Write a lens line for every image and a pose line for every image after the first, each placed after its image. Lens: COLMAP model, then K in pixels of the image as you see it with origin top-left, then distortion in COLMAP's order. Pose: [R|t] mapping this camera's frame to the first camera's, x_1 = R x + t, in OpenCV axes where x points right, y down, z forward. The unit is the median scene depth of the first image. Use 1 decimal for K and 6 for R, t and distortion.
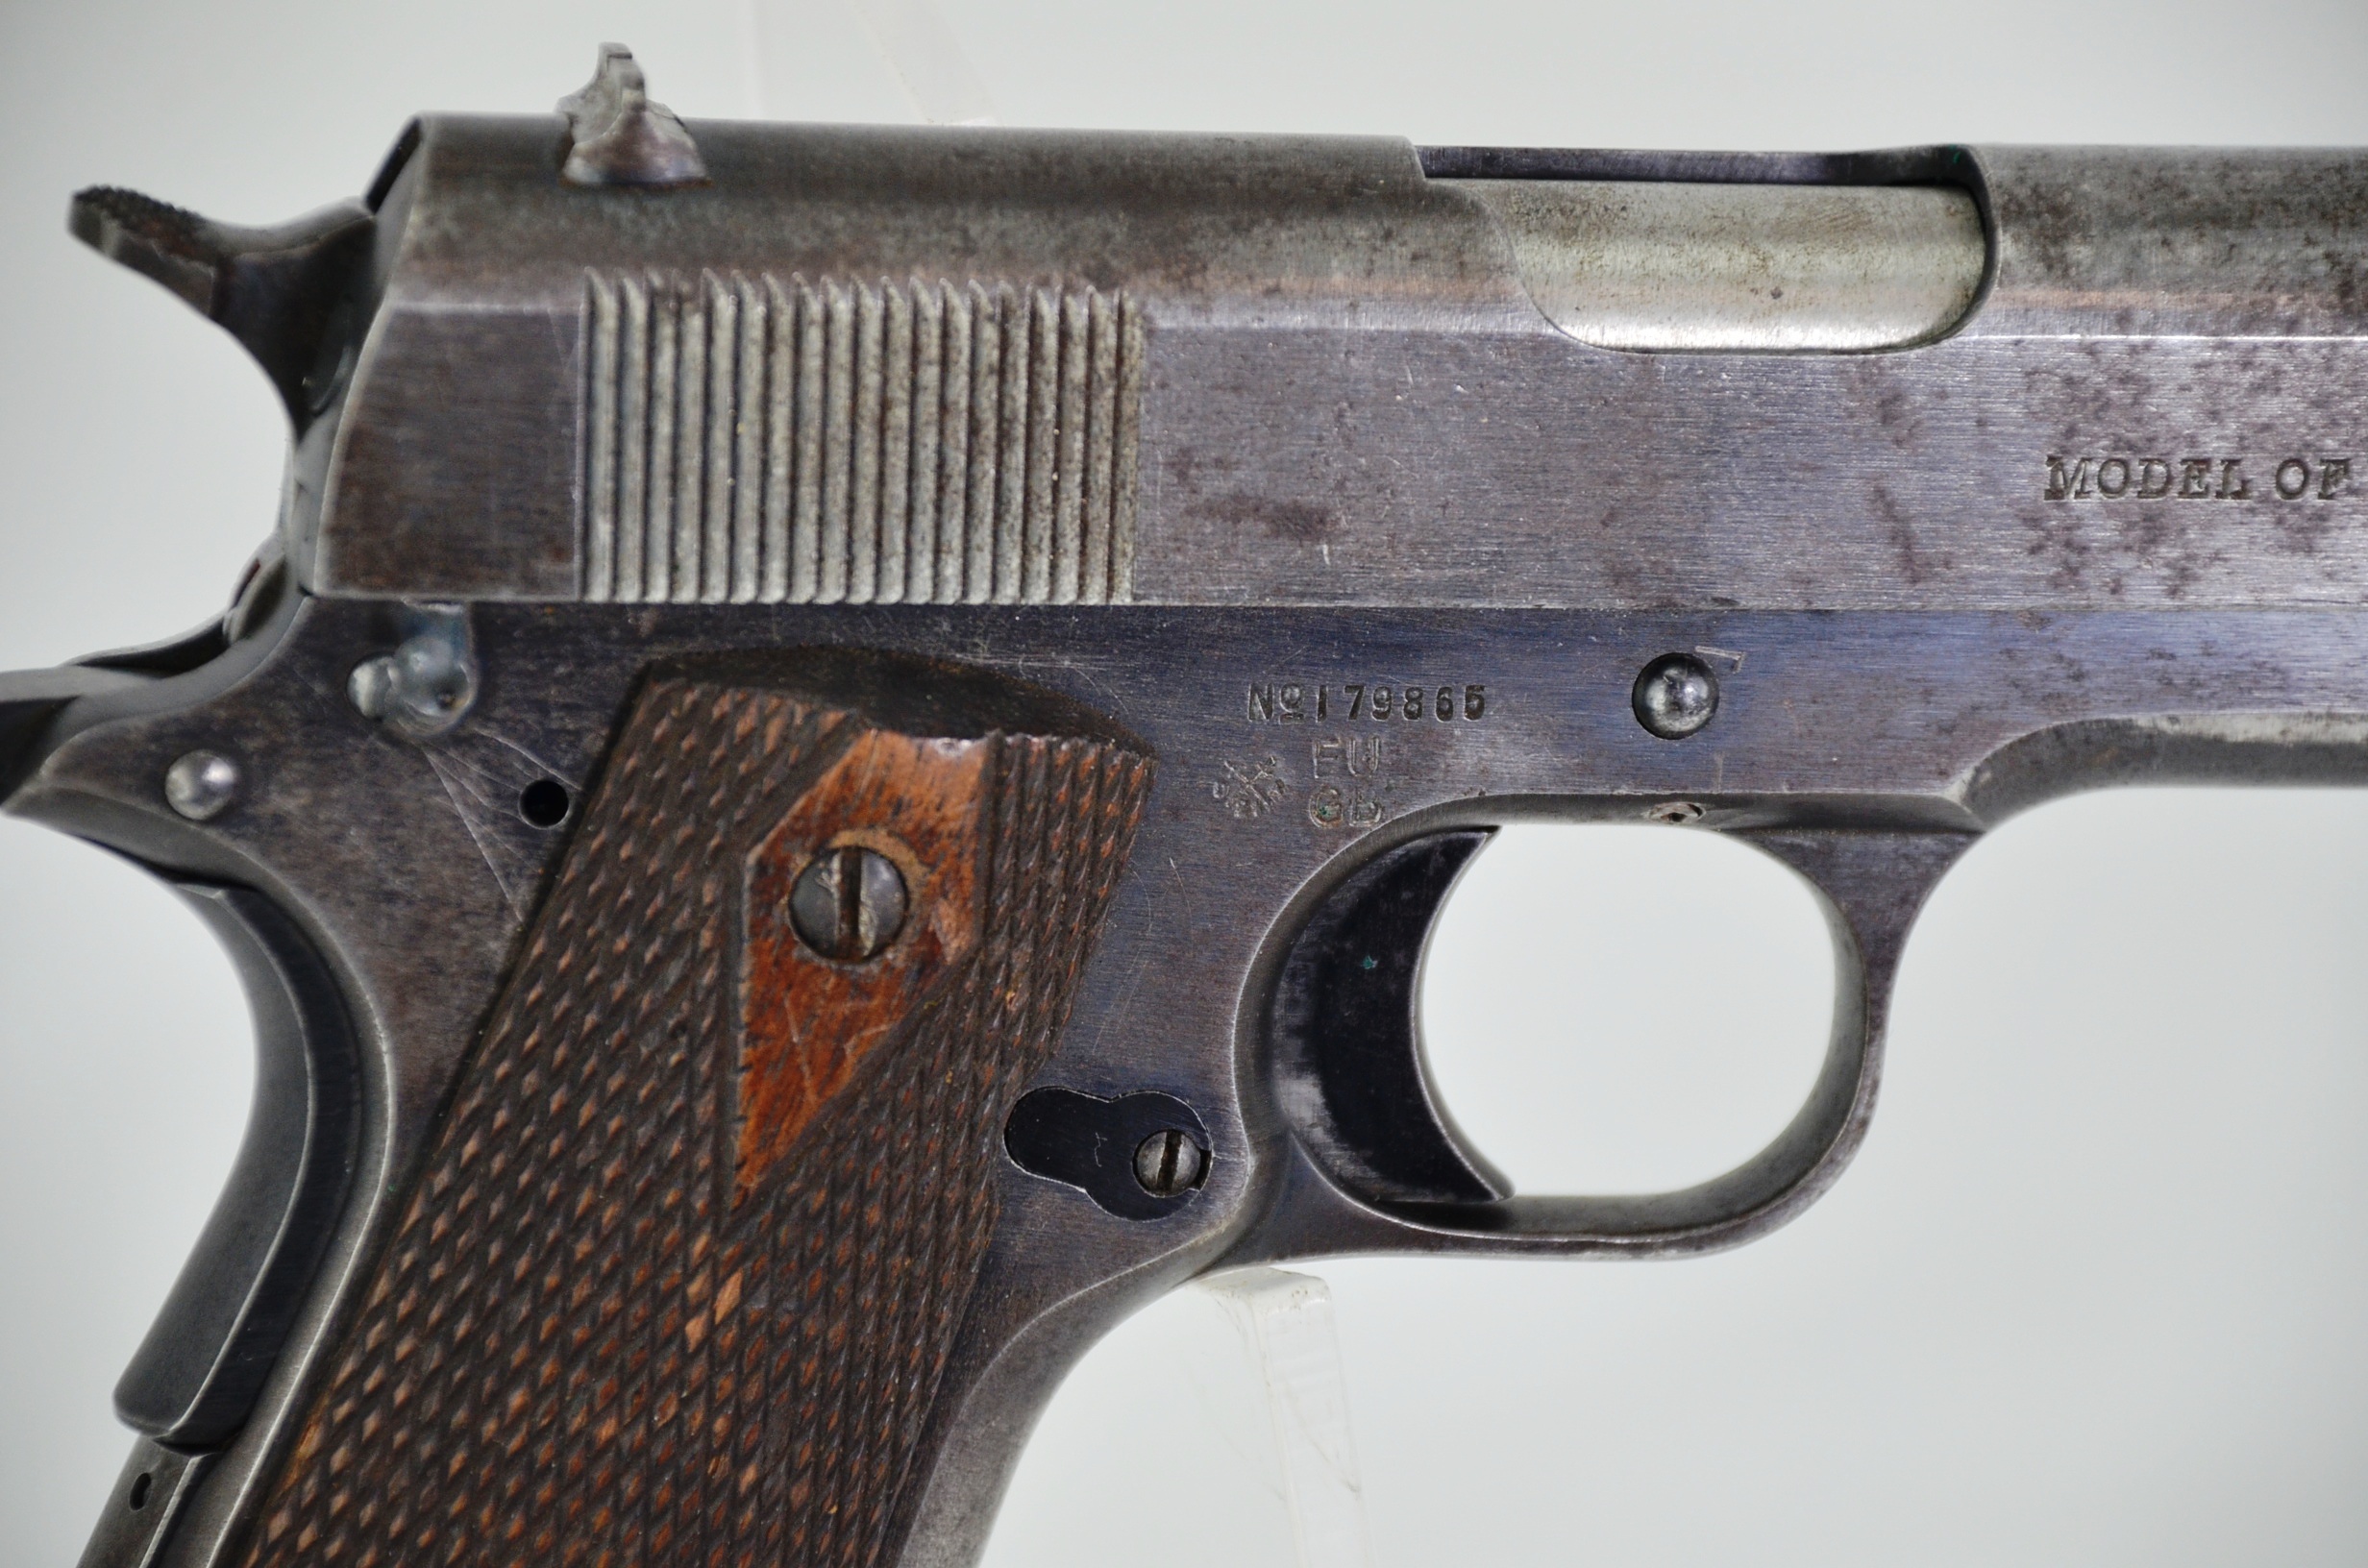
lens RADIAL K [[13753.0, 0, 1182.4], [0, 13753.0, 837.2], [0, 0, 1]] dist [2.018046, 0.000000]
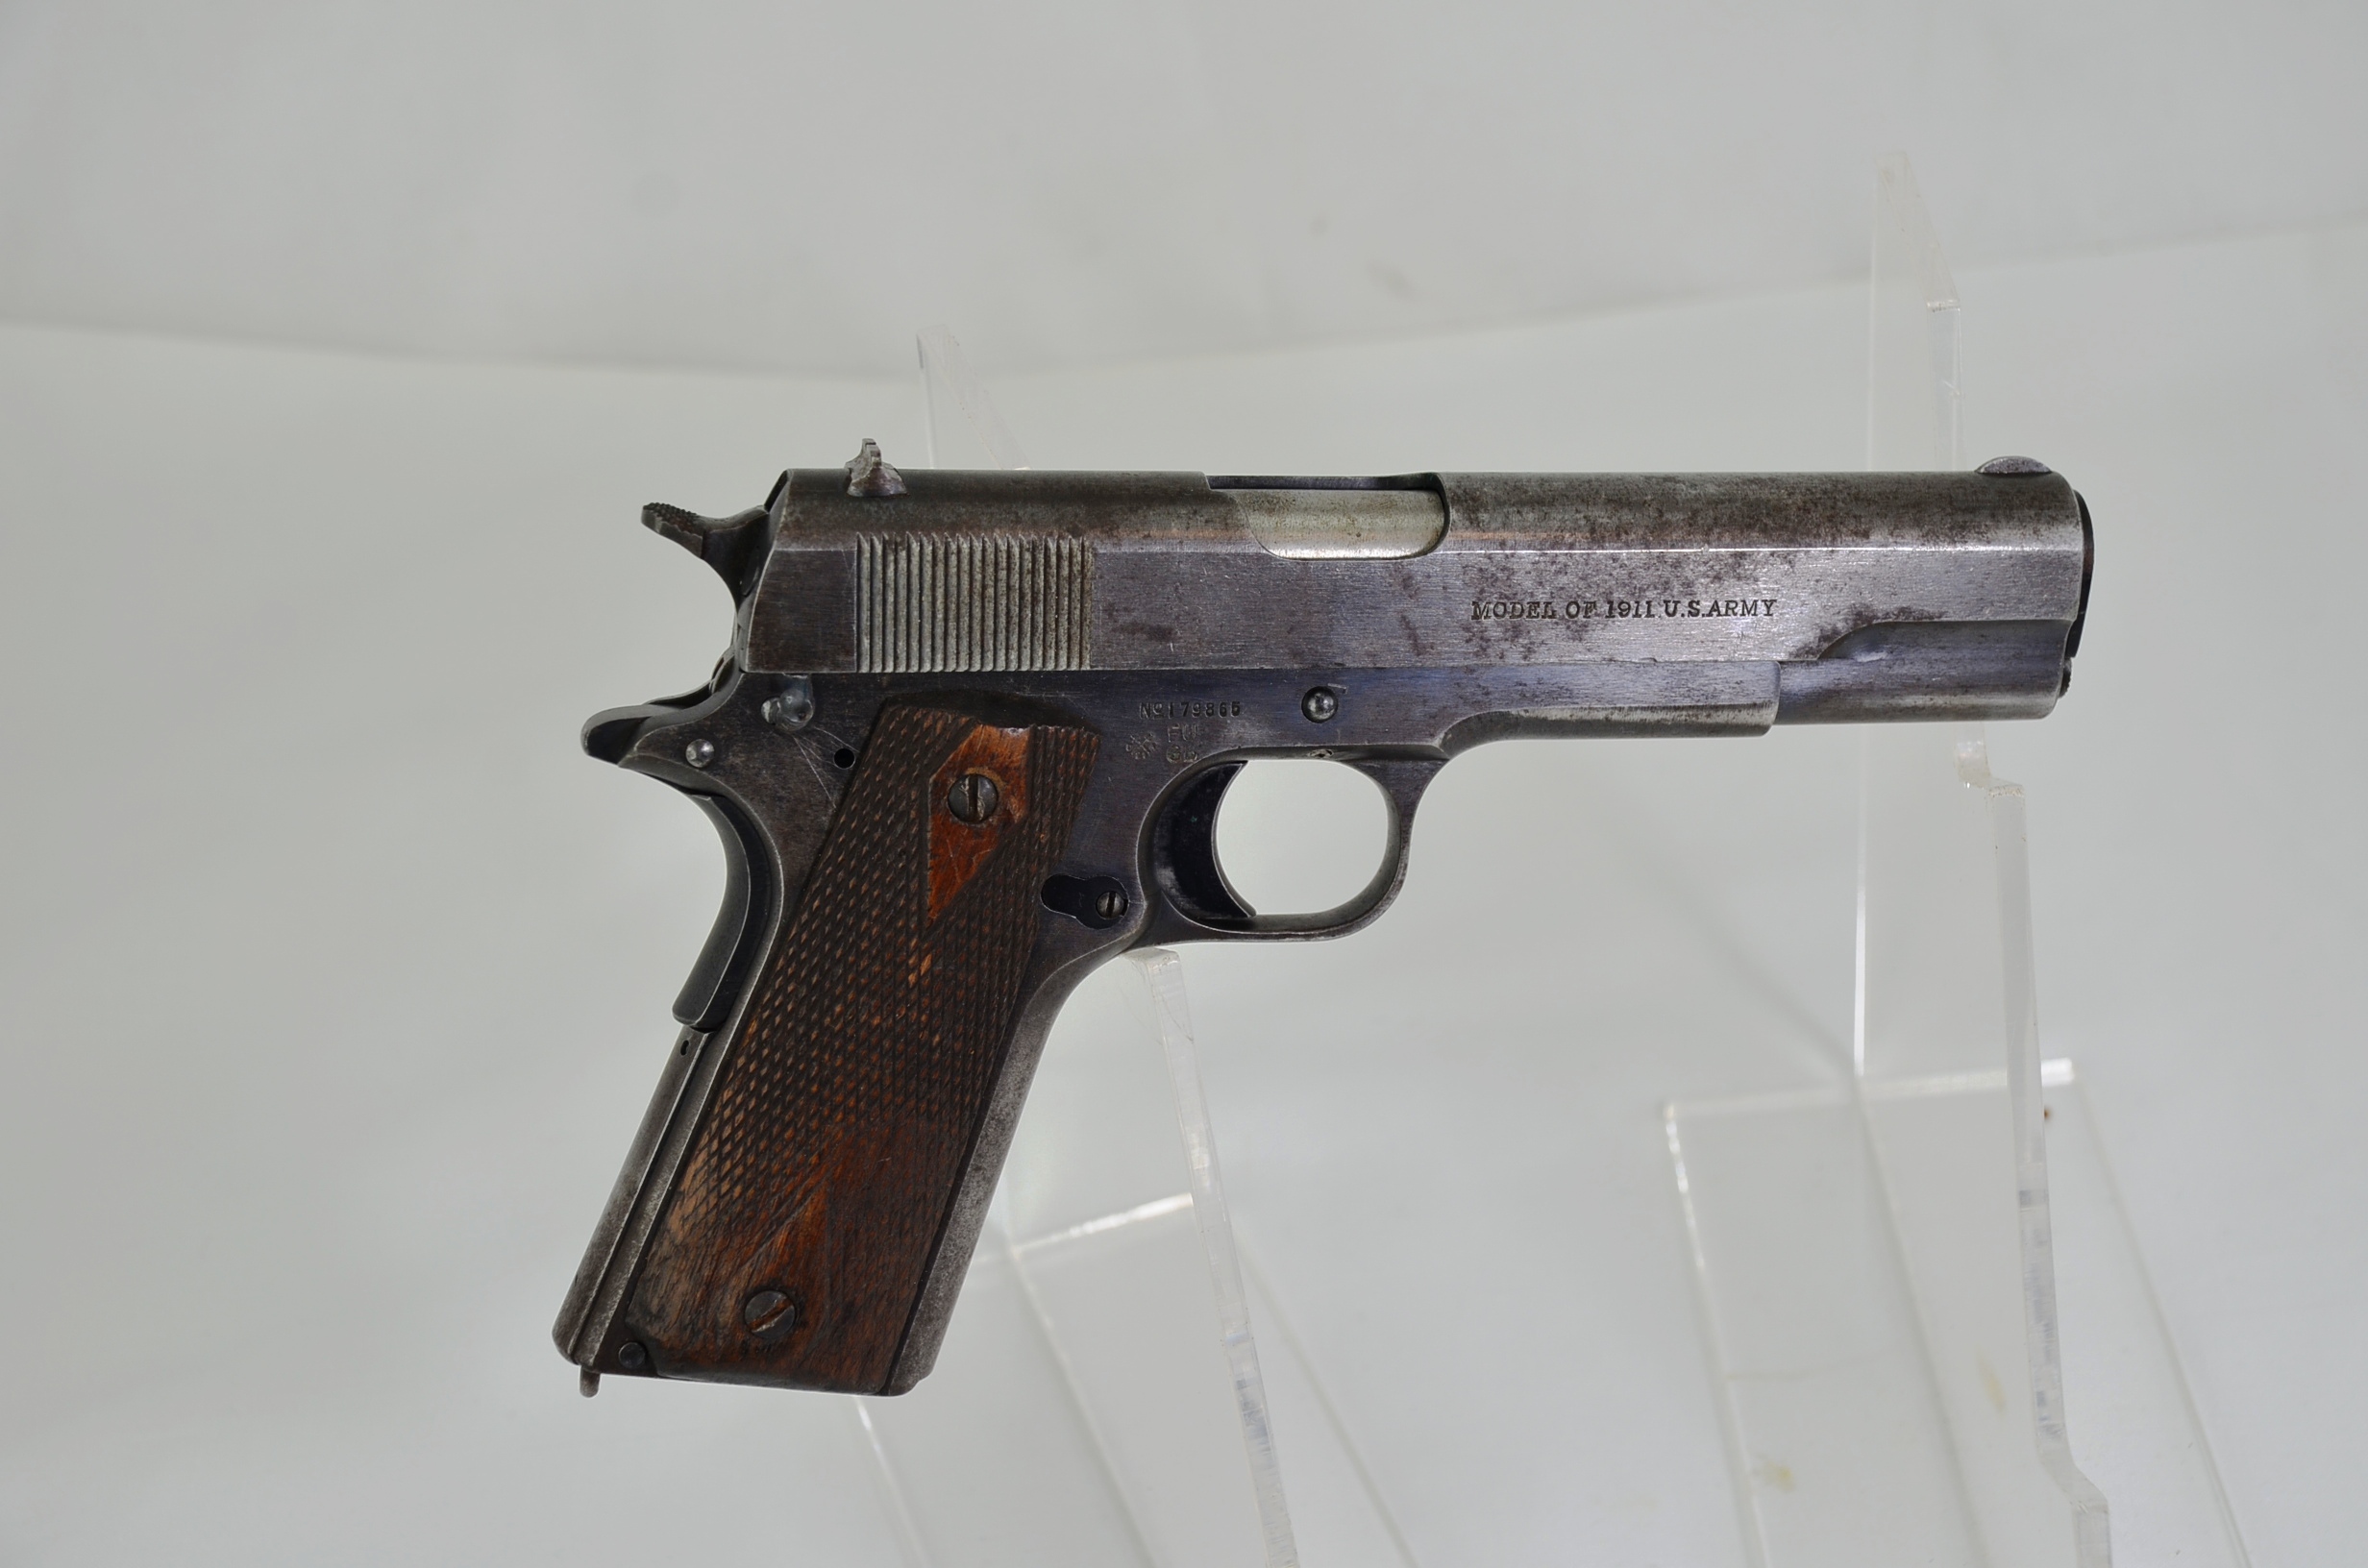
lens RADIAL K [[4108.2, 0, 1182.2], [0, 4108.2, 777.7], [0, 0, 1]] dist [-0.043648, 0.000000]
pose [[0.999787, -0.018423, 0.009340, 0.005218], [0.018407, 0.999829, 0.001809, 0.000670], [-0.009372, -0.001637, 0.999955, 0.294185]]
